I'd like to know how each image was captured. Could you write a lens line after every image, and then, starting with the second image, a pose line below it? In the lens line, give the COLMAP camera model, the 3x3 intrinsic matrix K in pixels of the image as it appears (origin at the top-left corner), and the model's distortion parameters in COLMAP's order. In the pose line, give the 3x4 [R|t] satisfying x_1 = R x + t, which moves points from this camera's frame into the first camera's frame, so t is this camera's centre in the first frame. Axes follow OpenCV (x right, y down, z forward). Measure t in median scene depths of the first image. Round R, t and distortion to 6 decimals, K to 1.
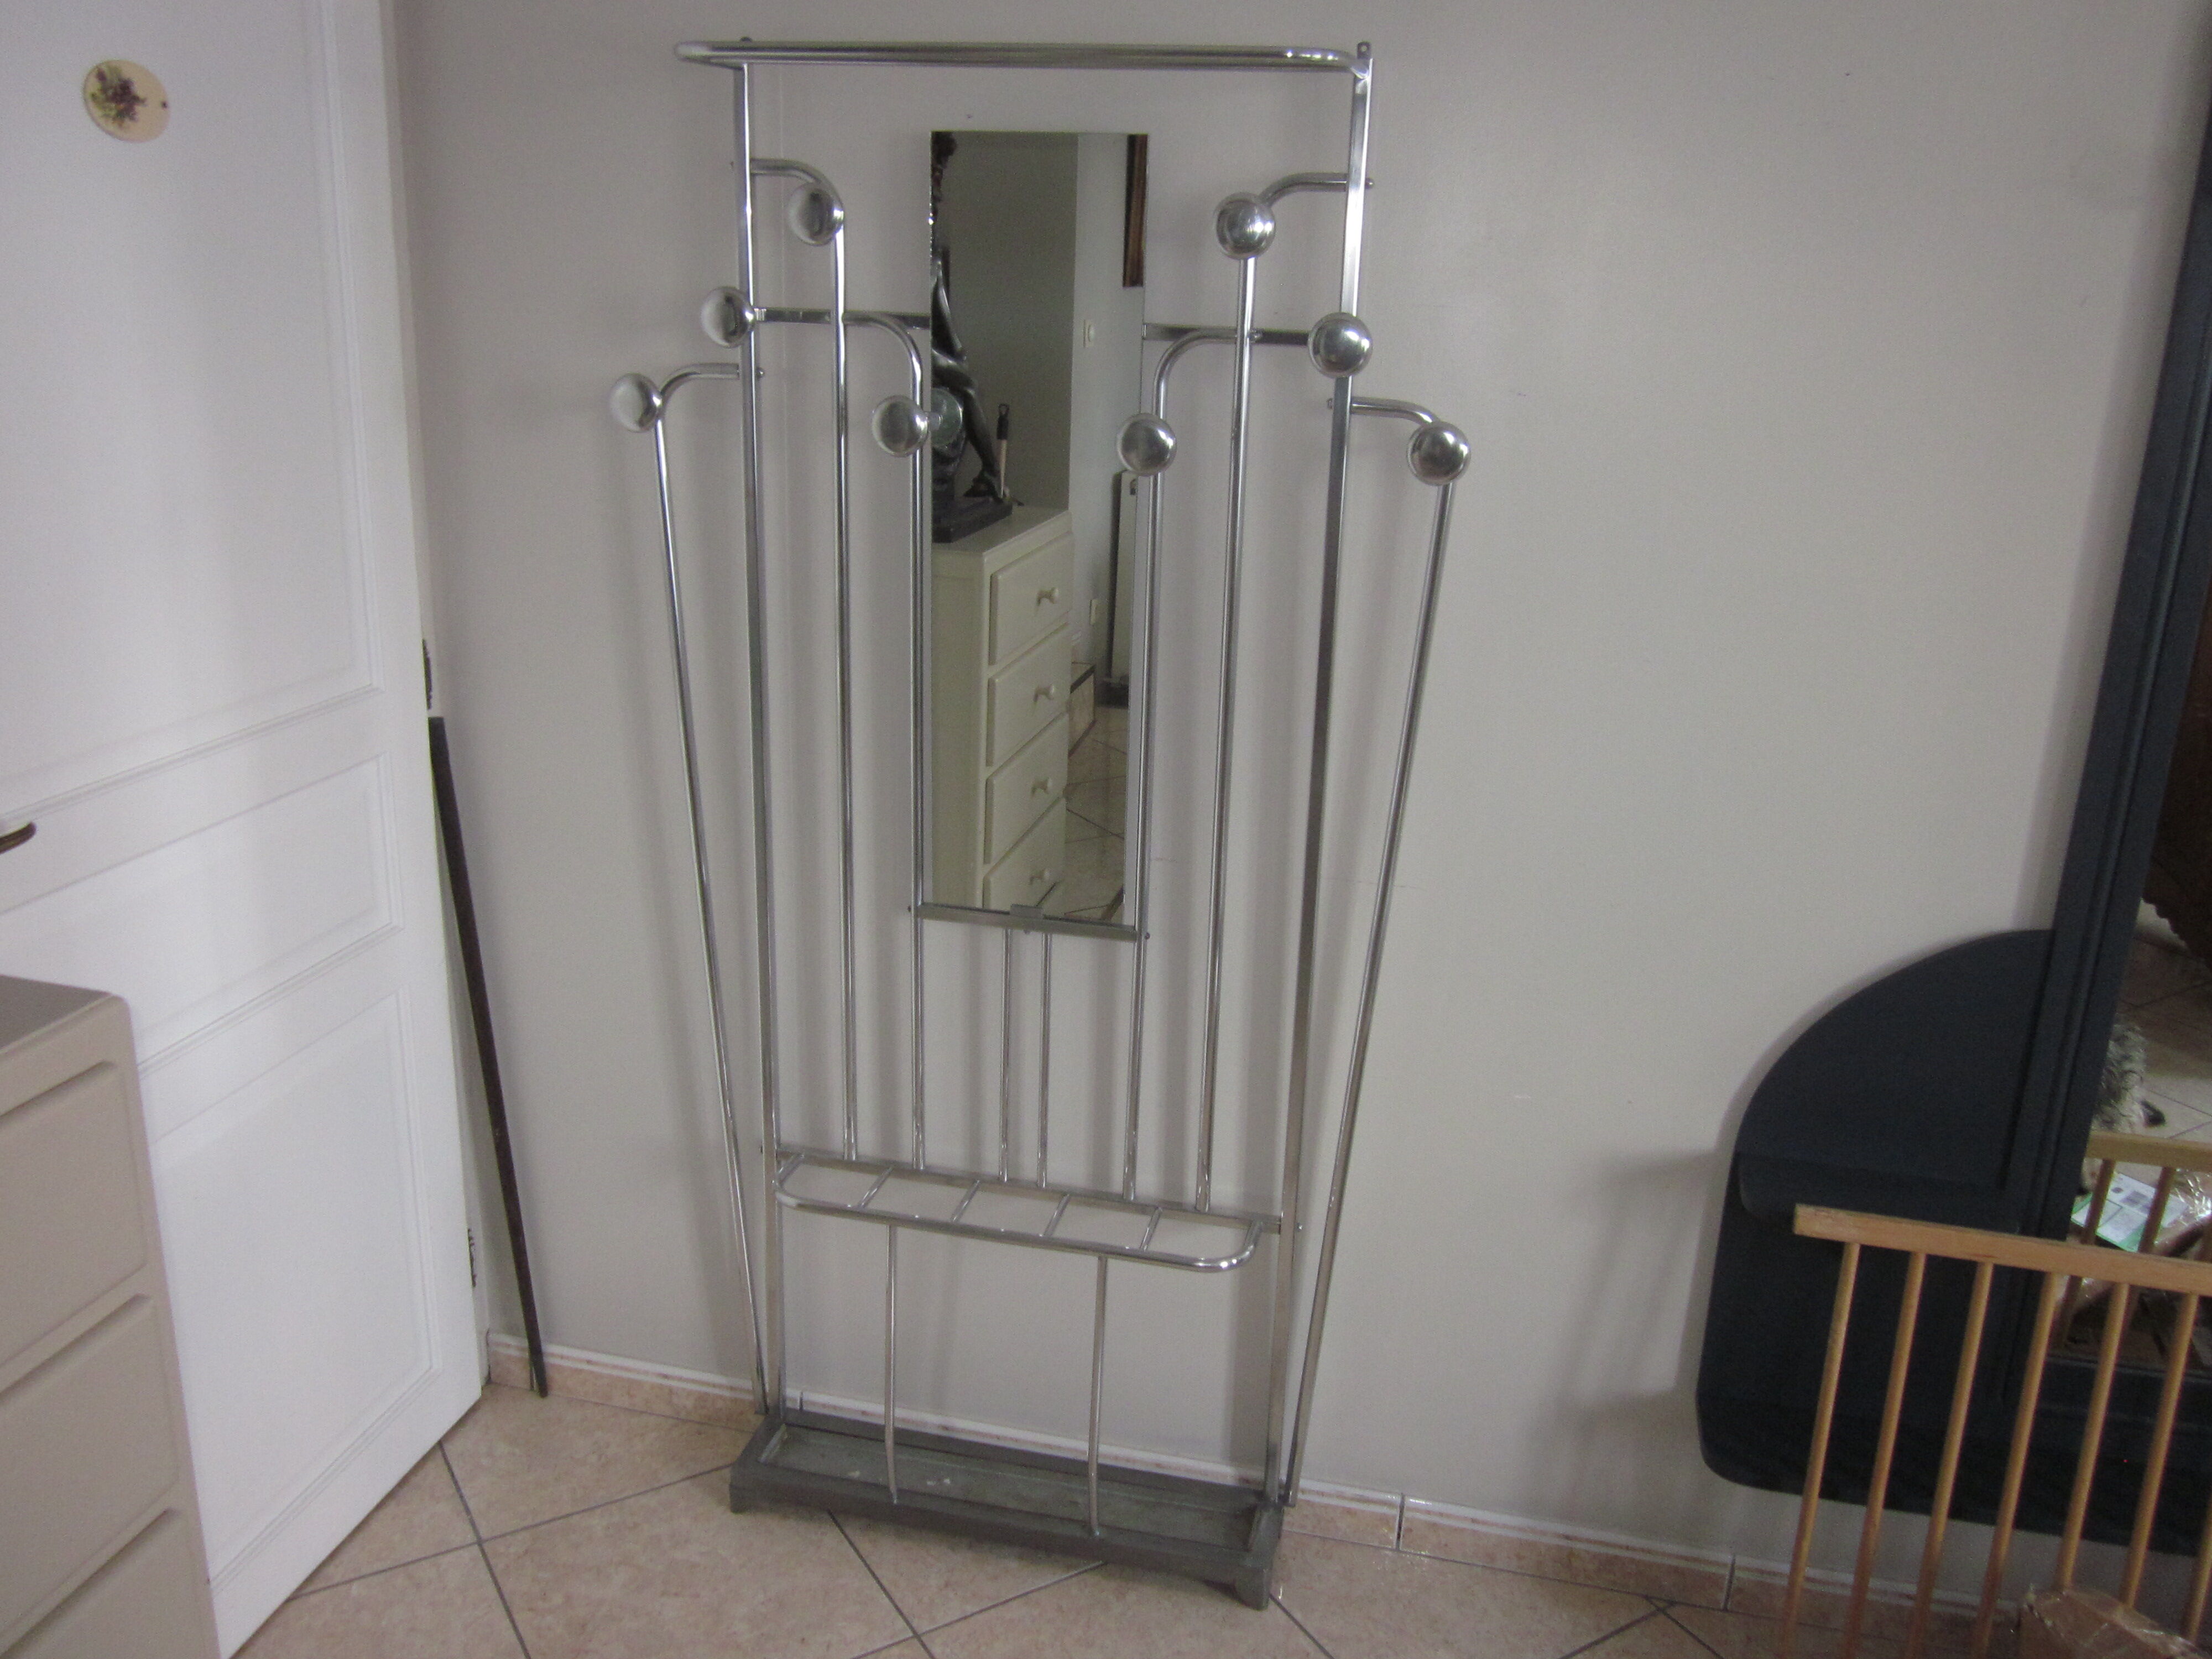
lens RADIAL K [[1793.5, 0, 1097.5], [0, 1793.5, 832.6], [0, 0, 1]] dist [-0.046407, 0.009508]
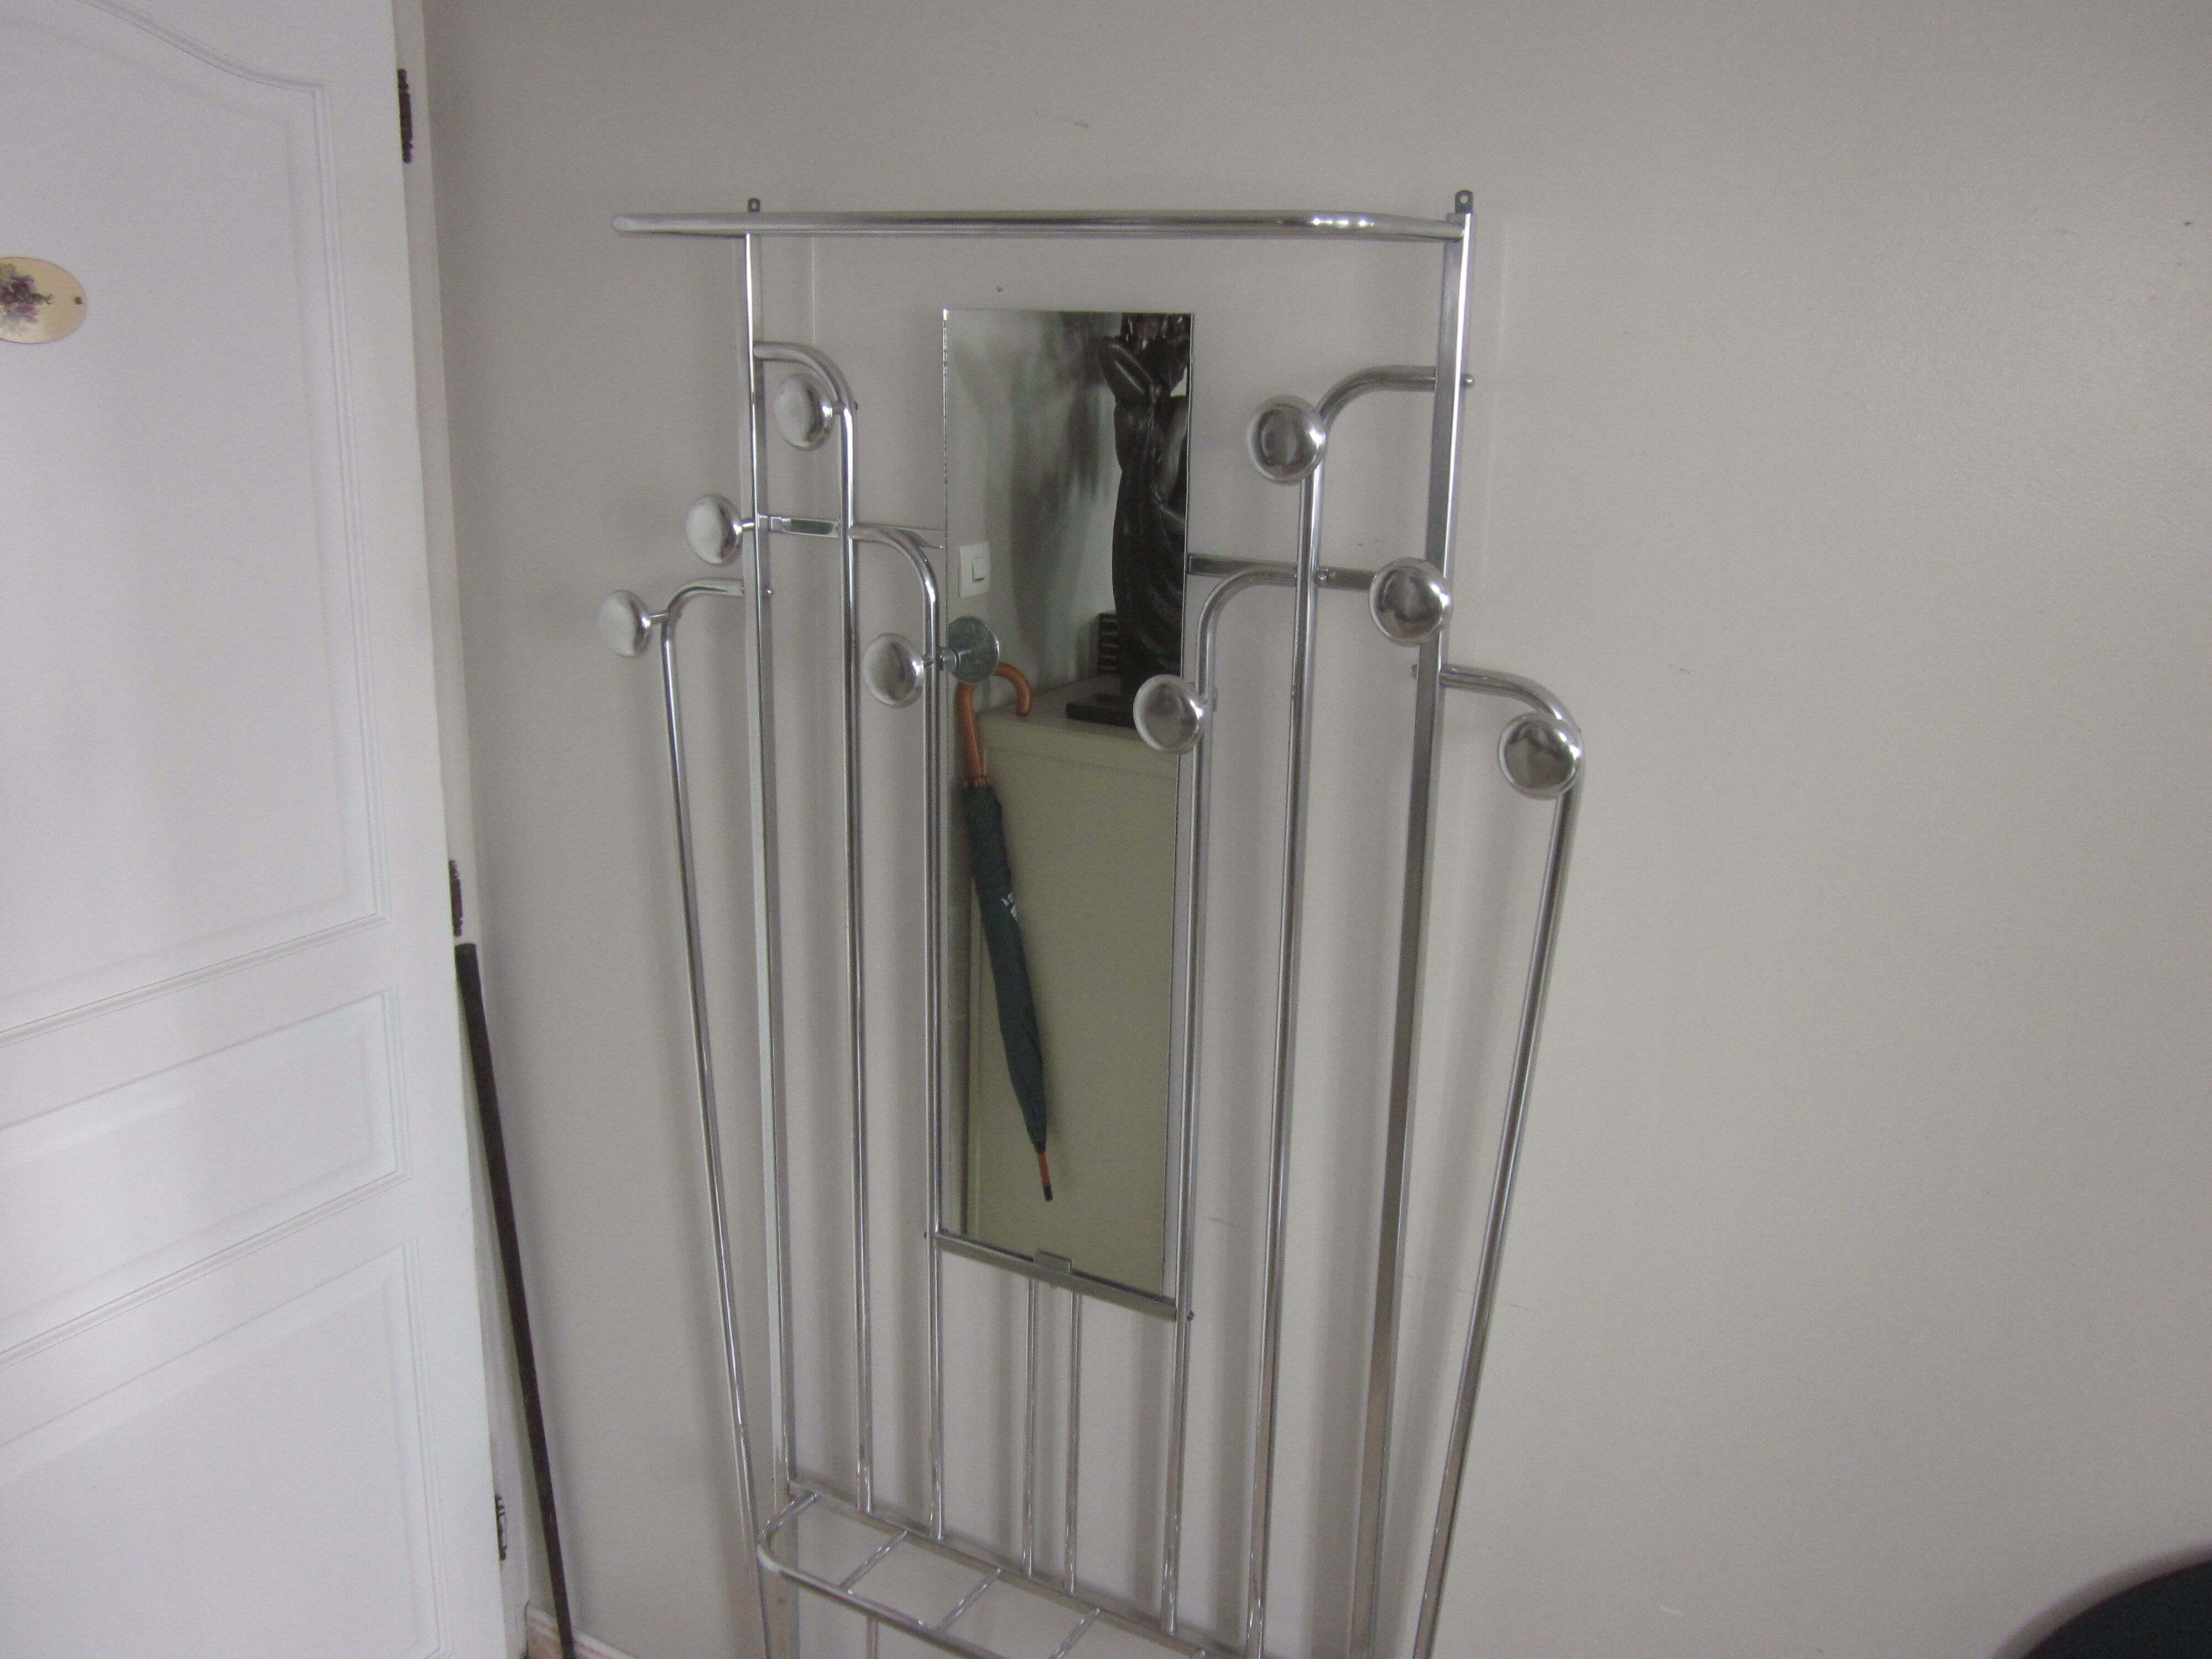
lens RADIAL K [[1793.5, 0, 1107.5], [0, 1793.5, 837.4], [0, 0, 1]] dist [-0.046407, 0.009508]
pose [[0.963501, 0.065708, -0.259515, 0.174631], [-0.076853, 0.996495, -0.033026, -0.117083], [0.256436, 0.051765, 0.965174, 0.217988]]
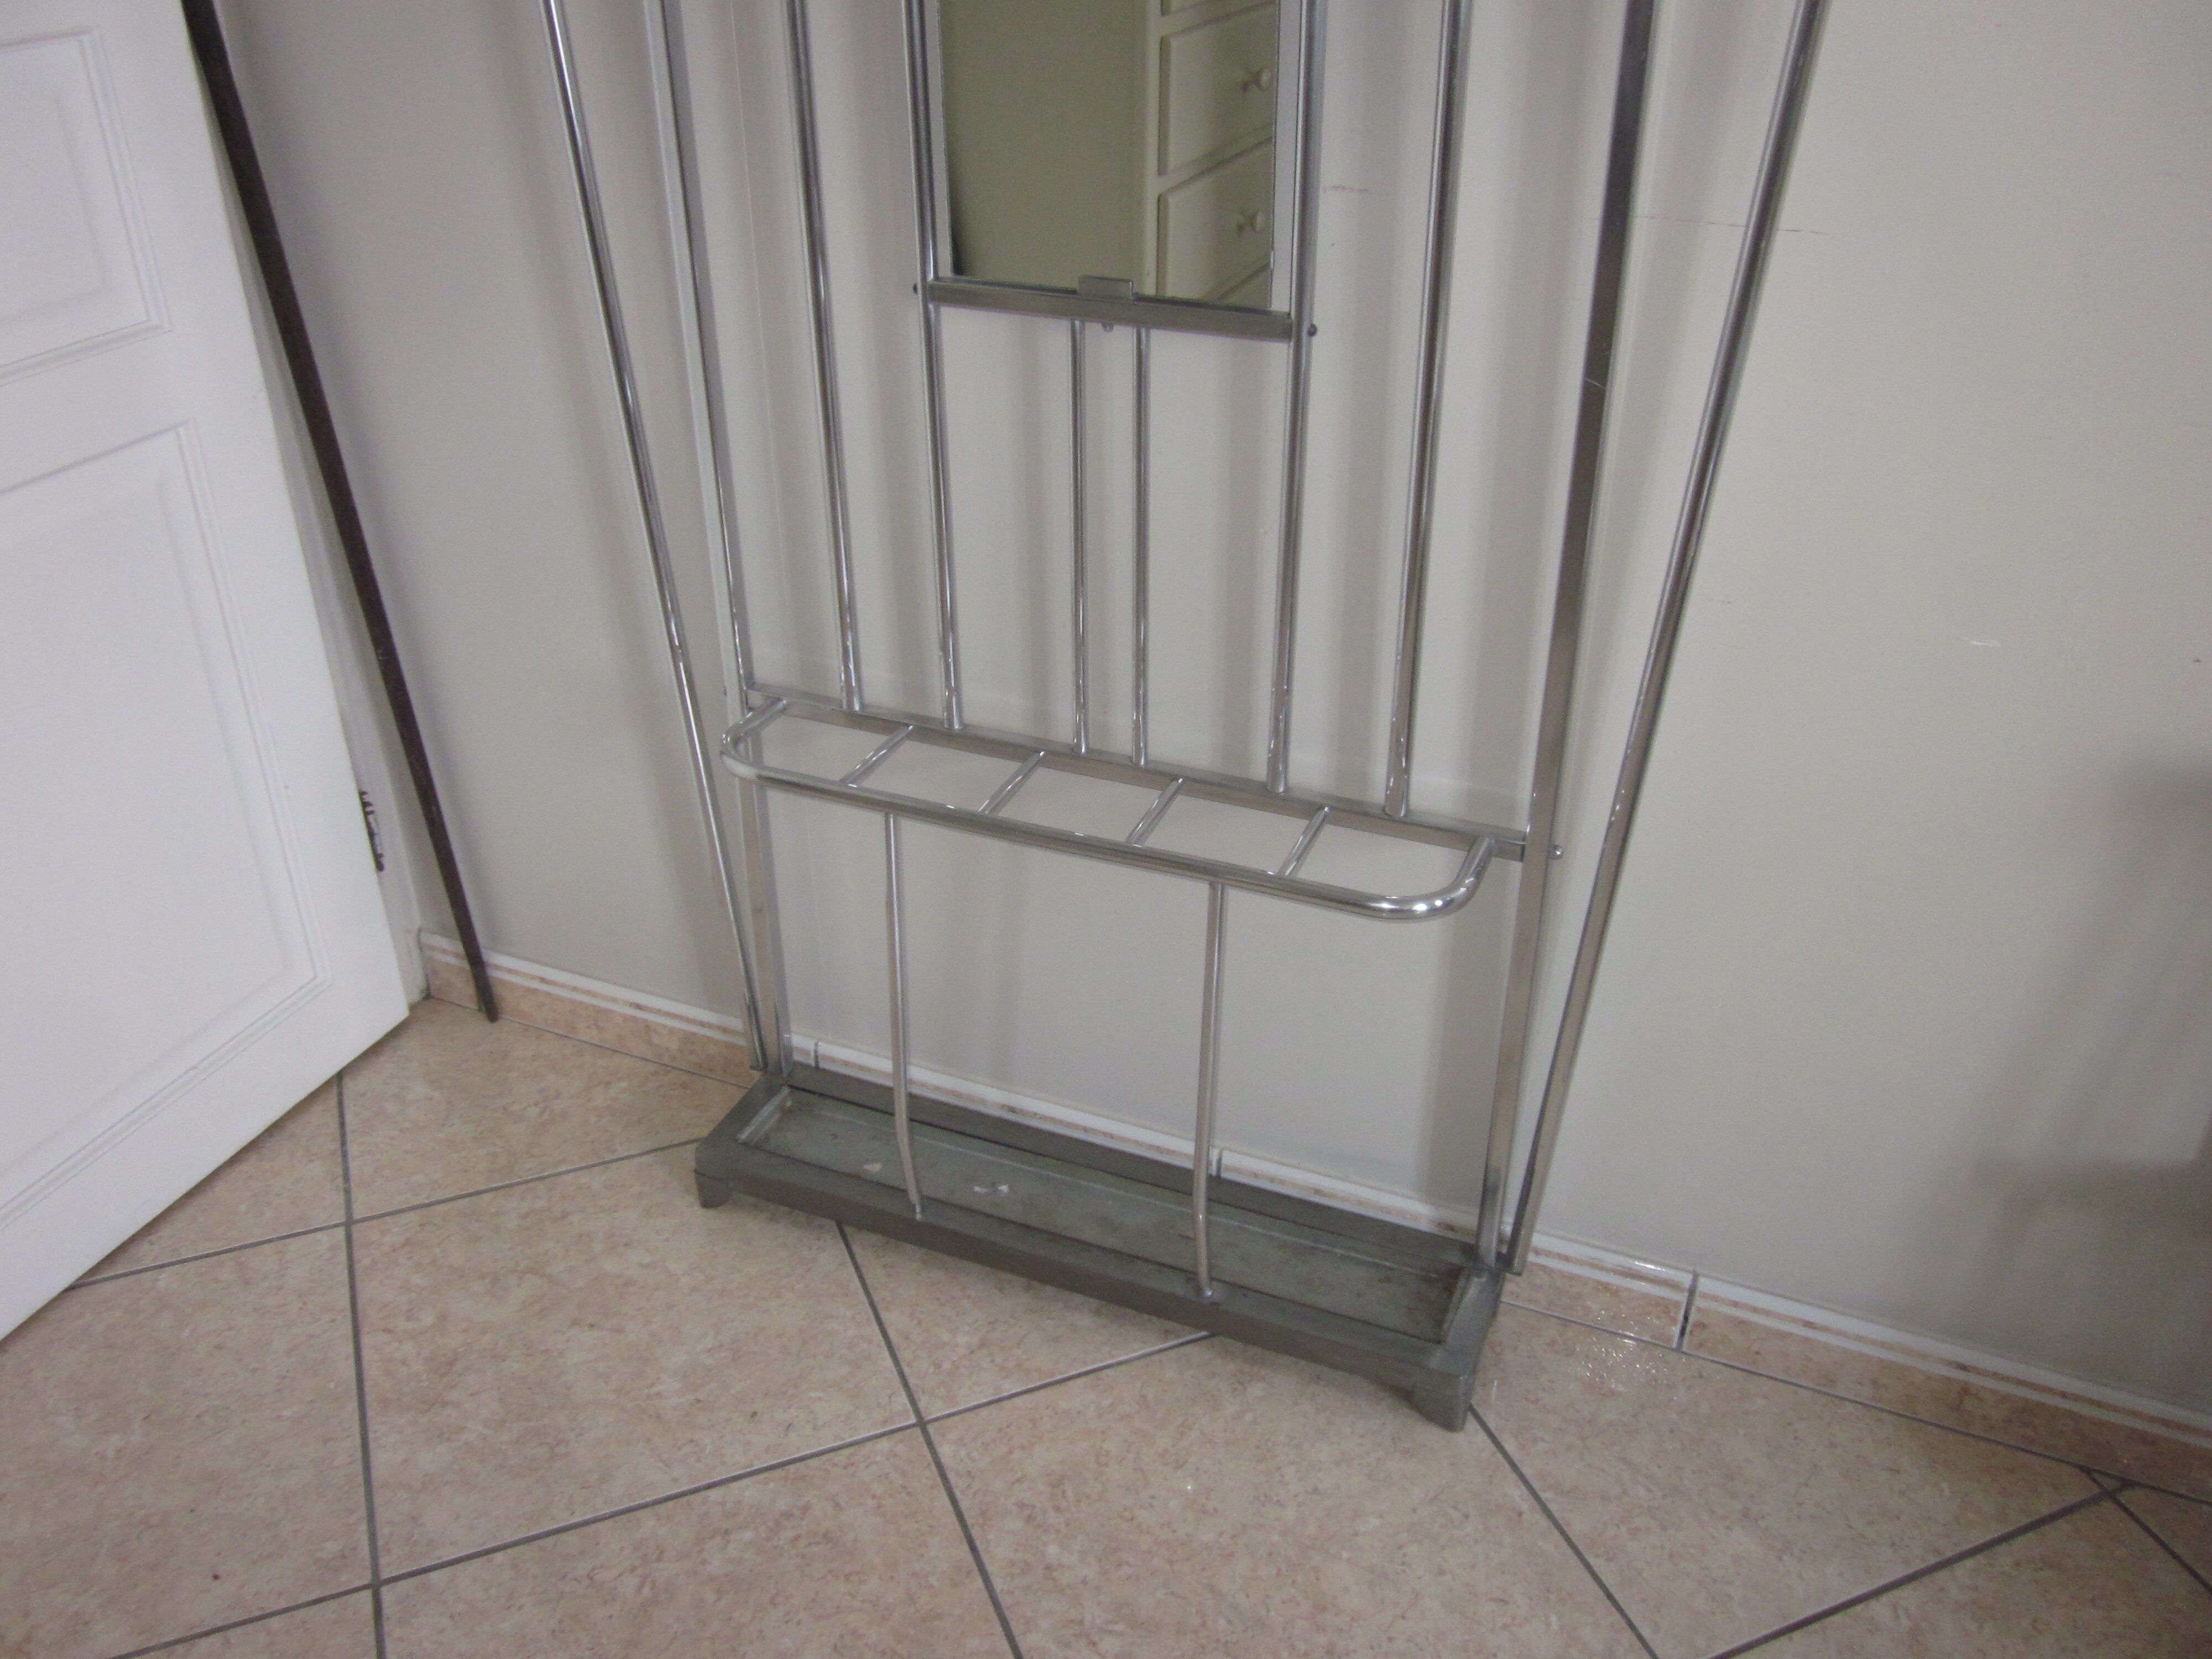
lens RADIAL K [[1793.5, 0, 1114.9], [0, 1793.5, 819.1], [0, 0, 1]] dist [-0.046407, 0.009508]
pose [[0.987150, 0.052098, -0.151067, 0.056873], [-0.018246, 0.975926, 0.217336, 0.083050], [0.158753, -0.211786, 0.964336, 0.405131]]
